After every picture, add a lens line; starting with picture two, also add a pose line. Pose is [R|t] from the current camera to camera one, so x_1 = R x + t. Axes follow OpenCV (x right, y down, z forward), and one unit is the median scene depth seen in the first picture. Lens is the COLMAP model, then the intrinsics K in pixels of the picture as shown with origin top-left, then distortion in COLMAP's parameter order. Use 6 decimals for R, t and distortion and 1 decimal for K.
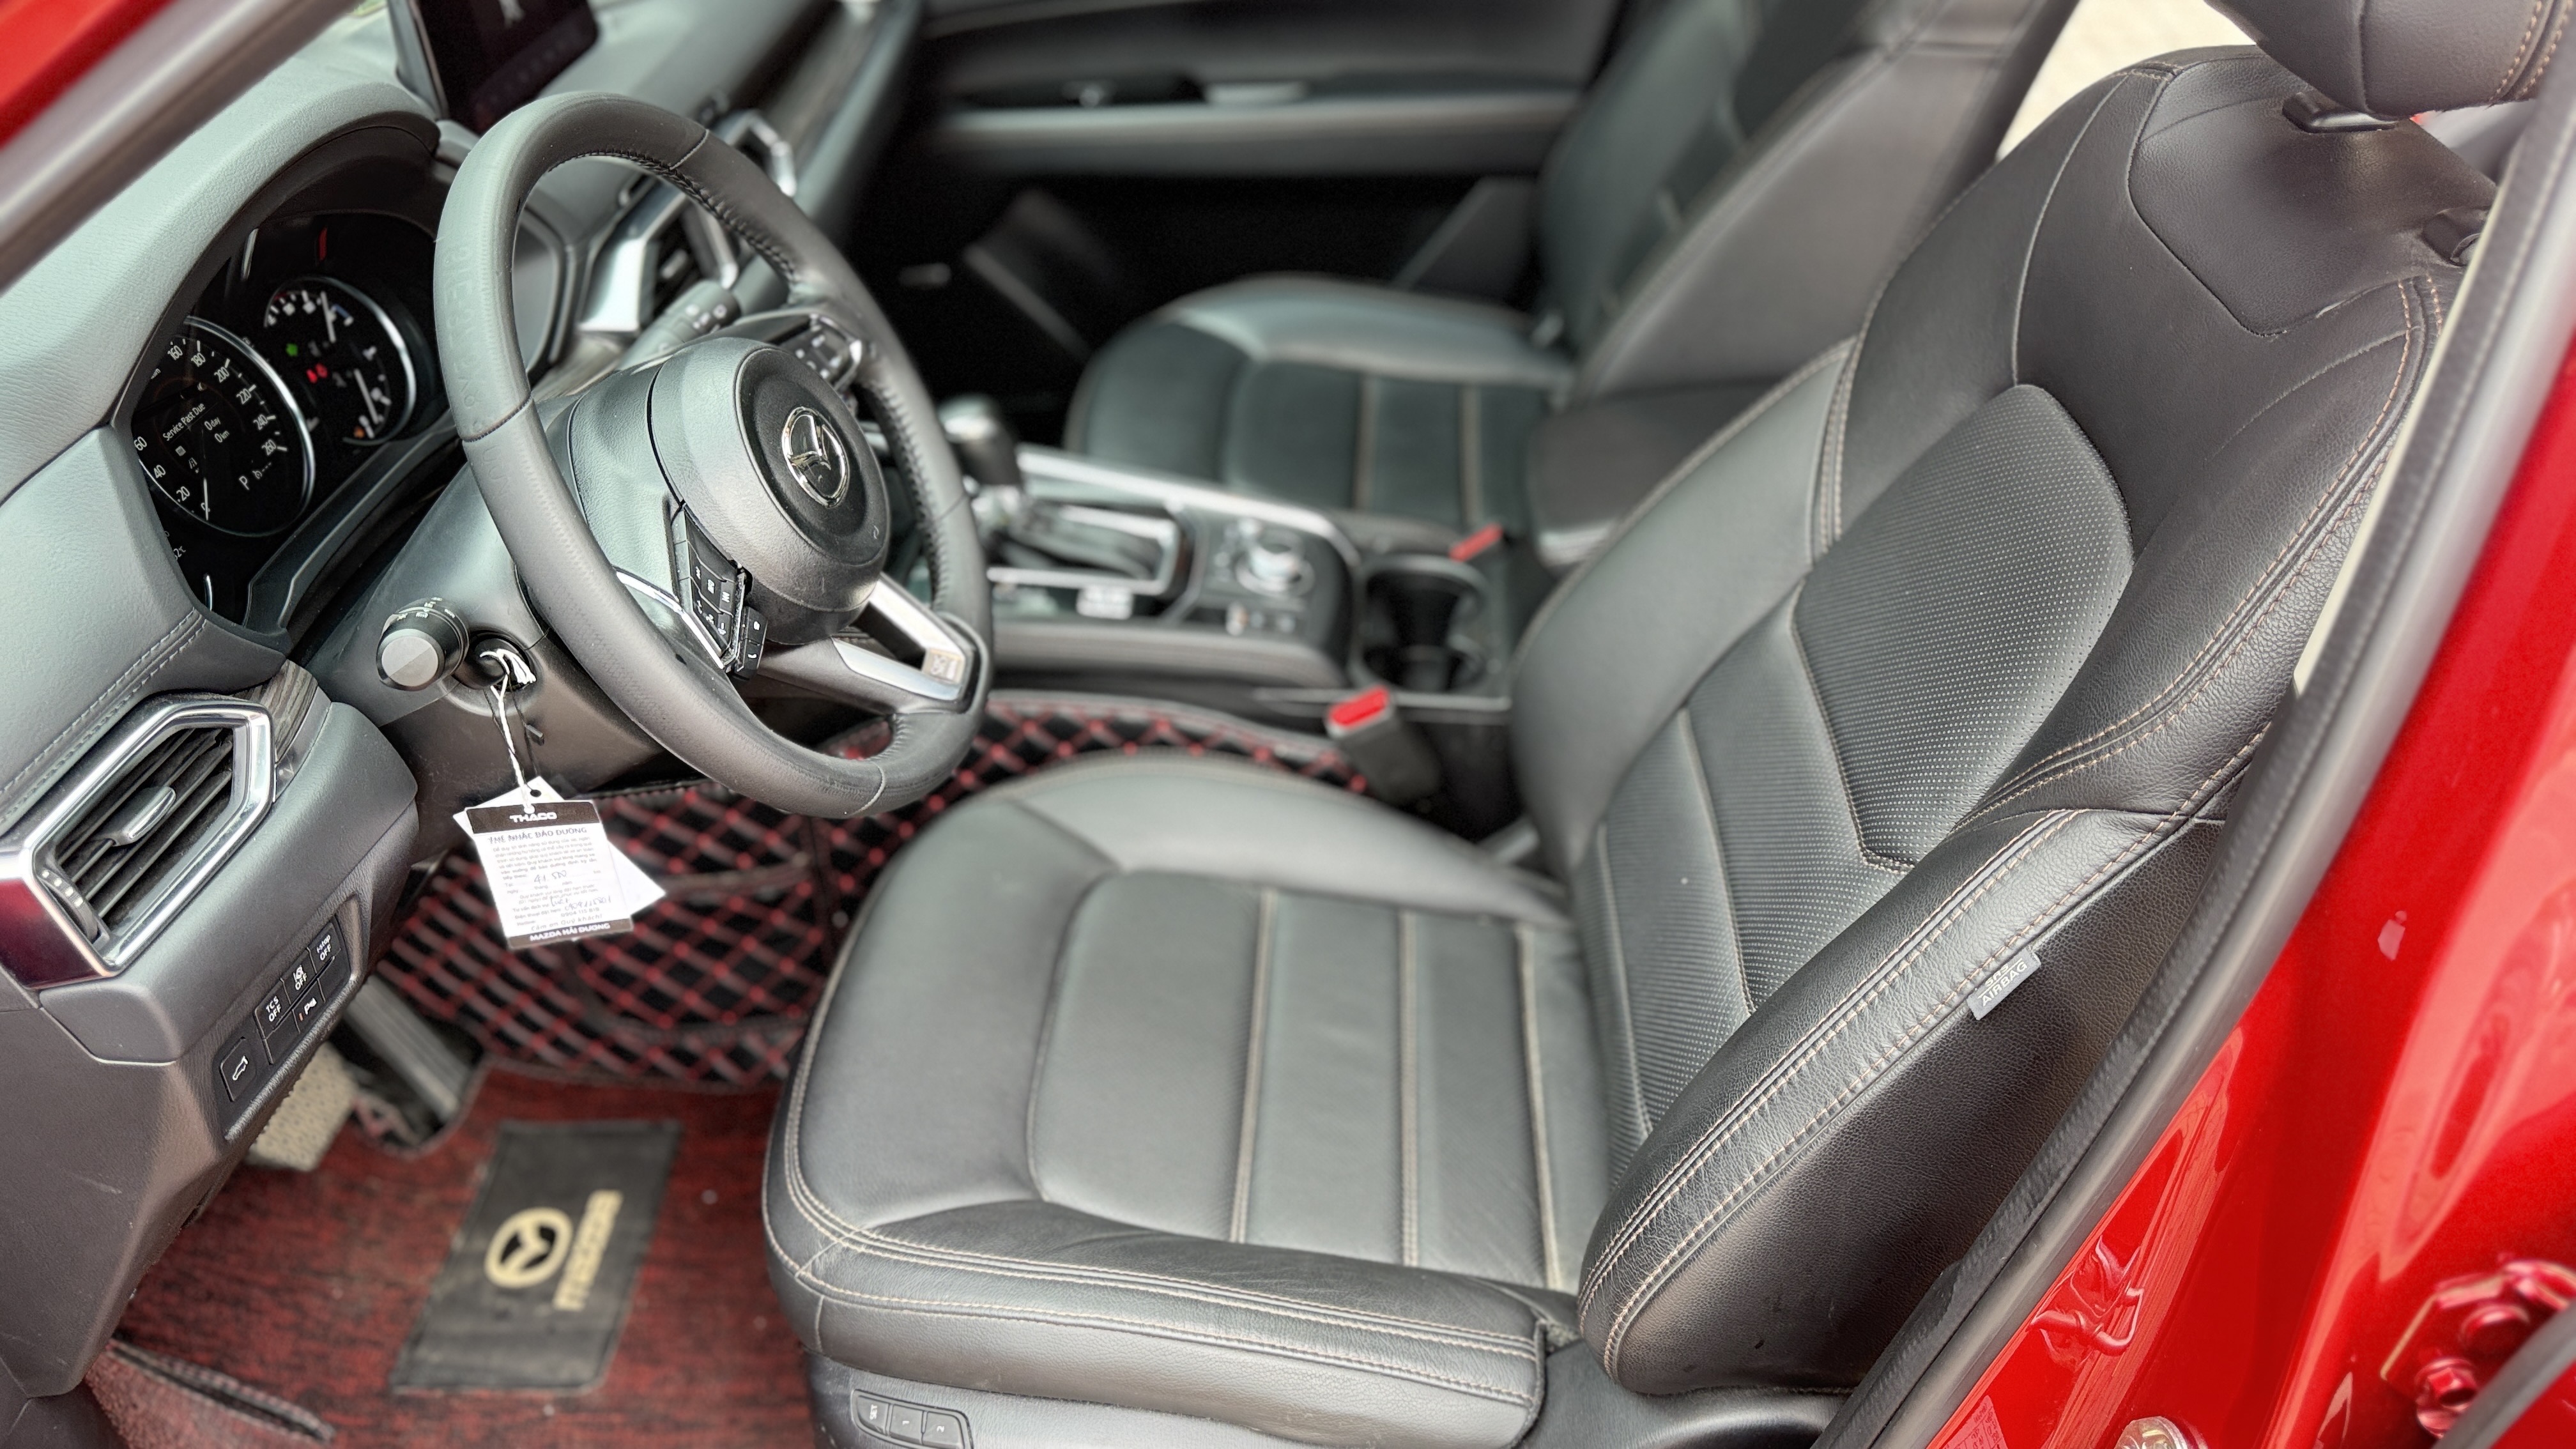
lens RADIAL K [[1746.9, 0, 1288.0], [0, 1746.9, 724.5], [0, 0, 1]] dist [-0.011600, -0.003691]
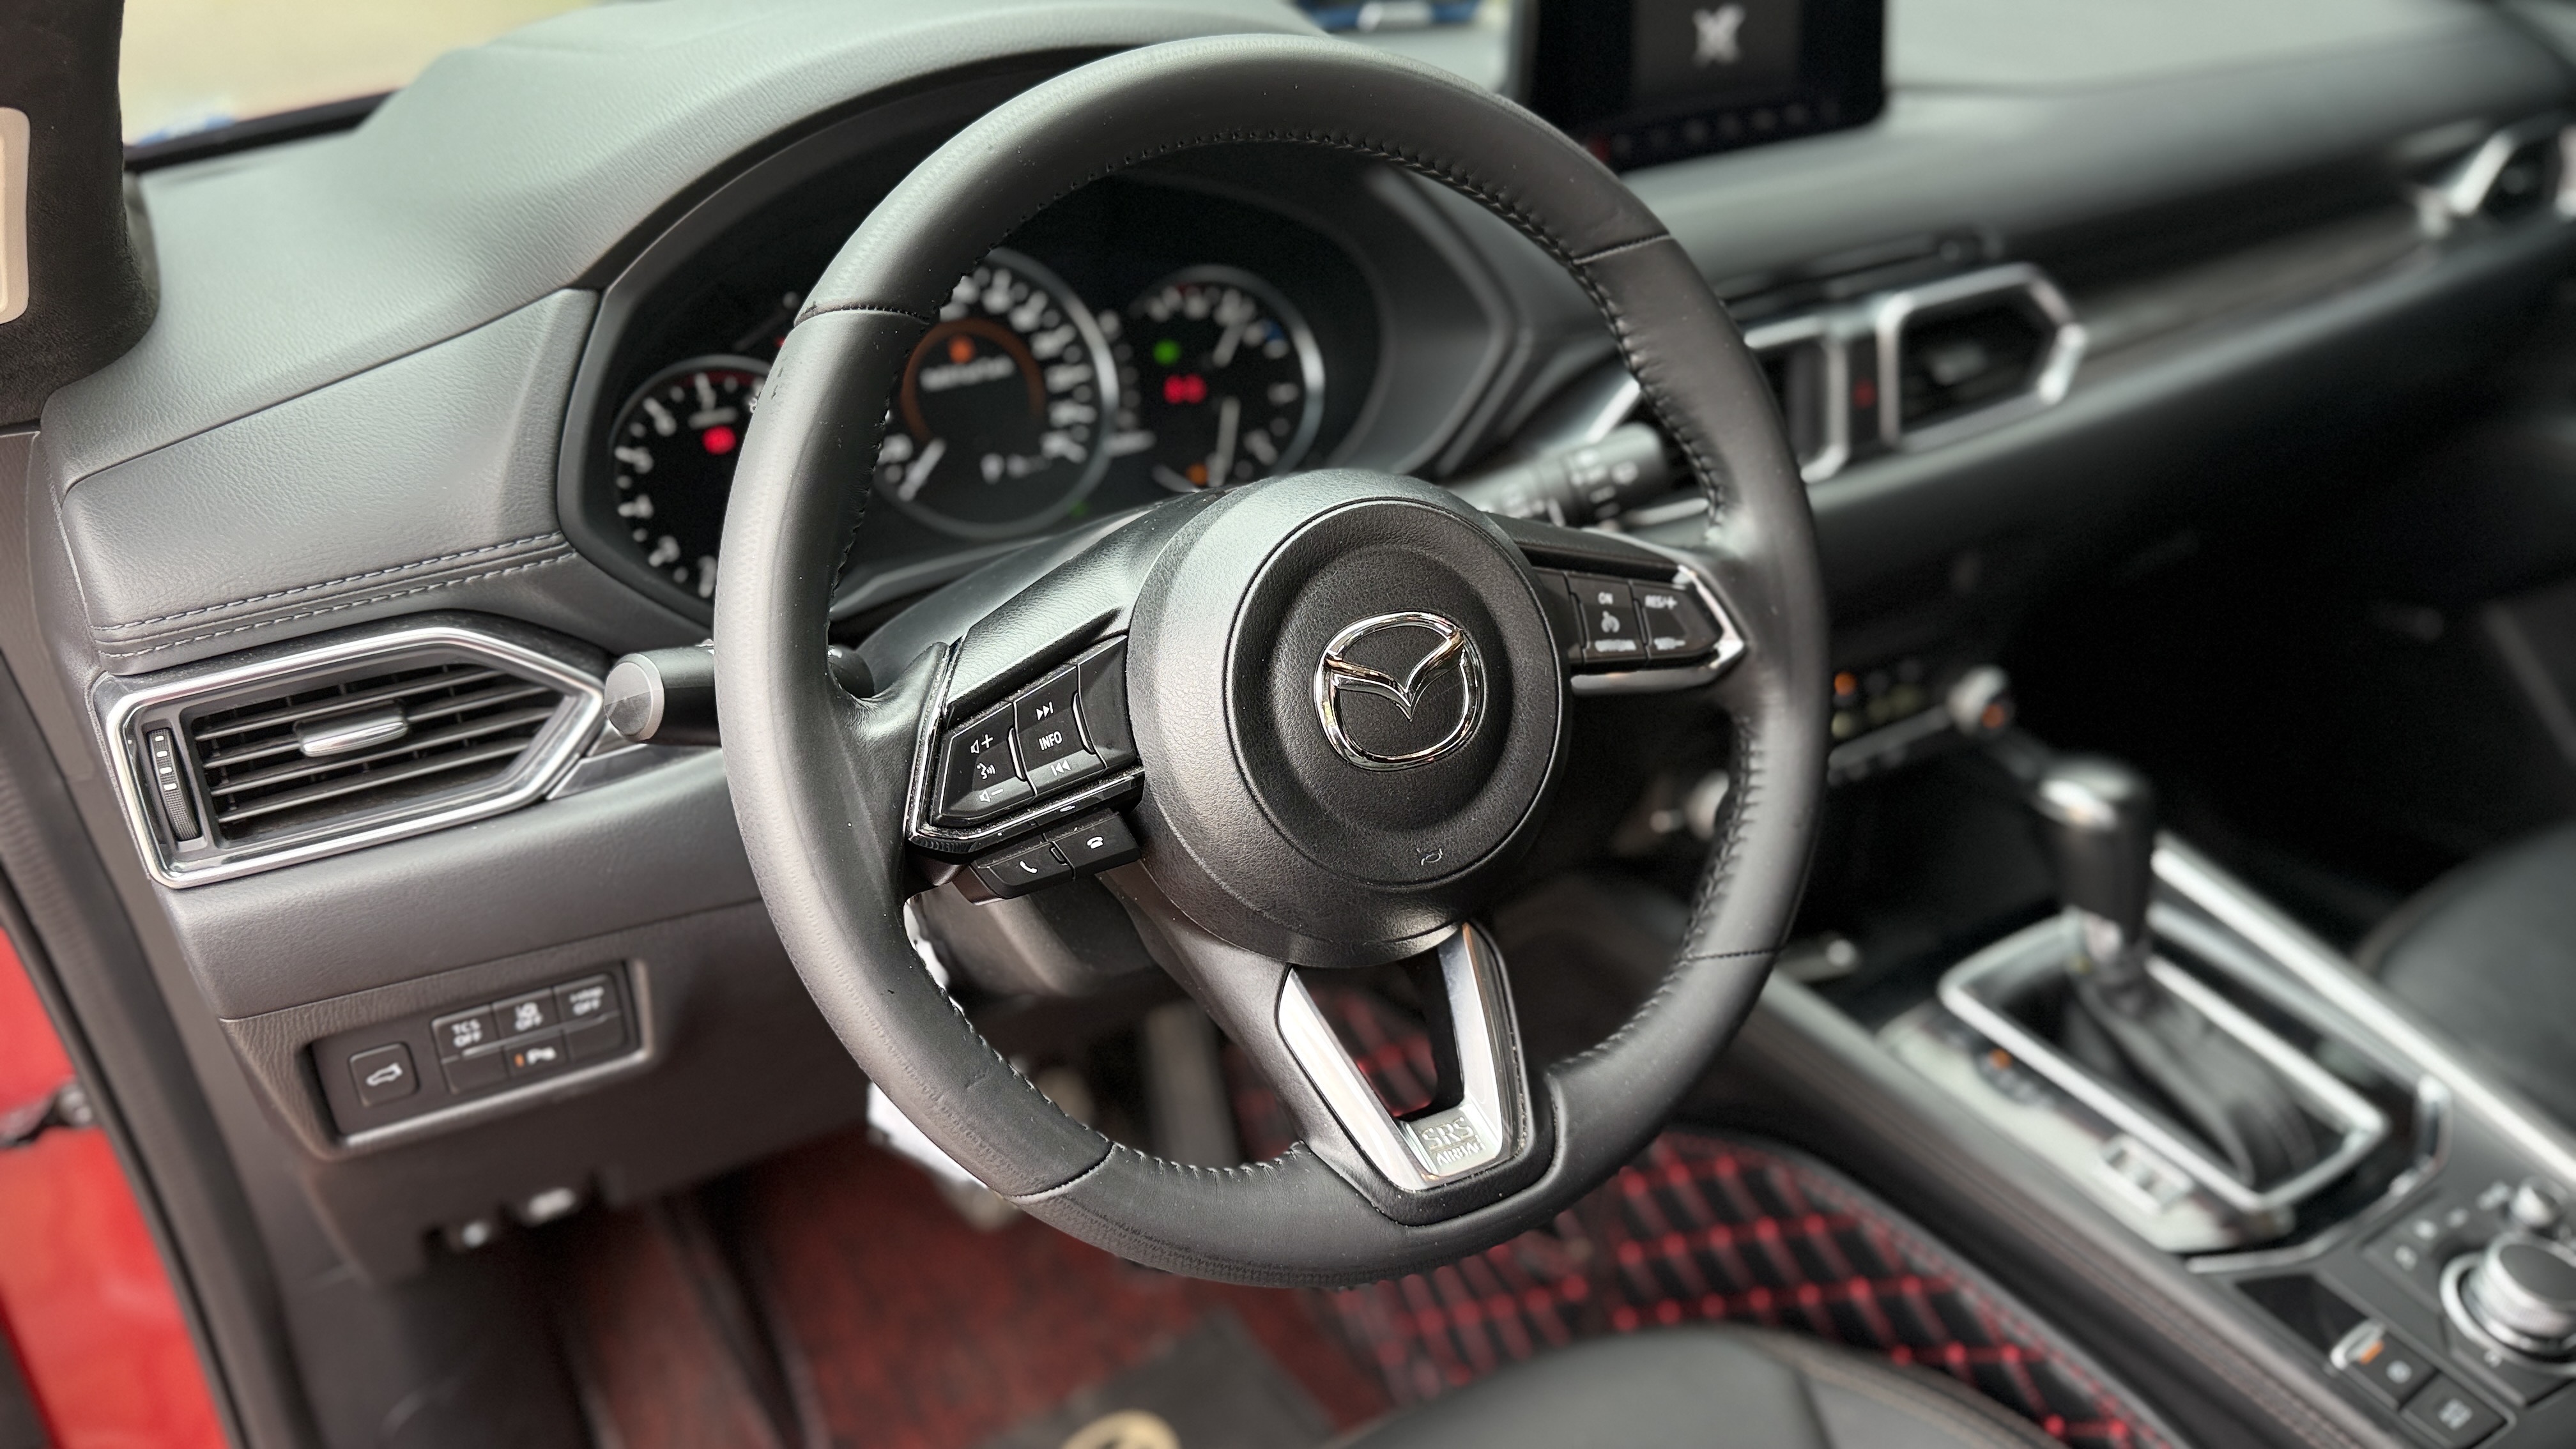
lens RADIAL K [[1746.9, 0, 1288.0], [0, 1746.9, 724.5], [0, 0, 1]] dist [-0.011600, -0.003691]
pose [[0.586770, 0.383851, -0.712993, 0.109505], [-0.473353, 0.876992, 0.082588, -0.156356], [0.656991, 0.289038, 0.696290, 0.516848]]
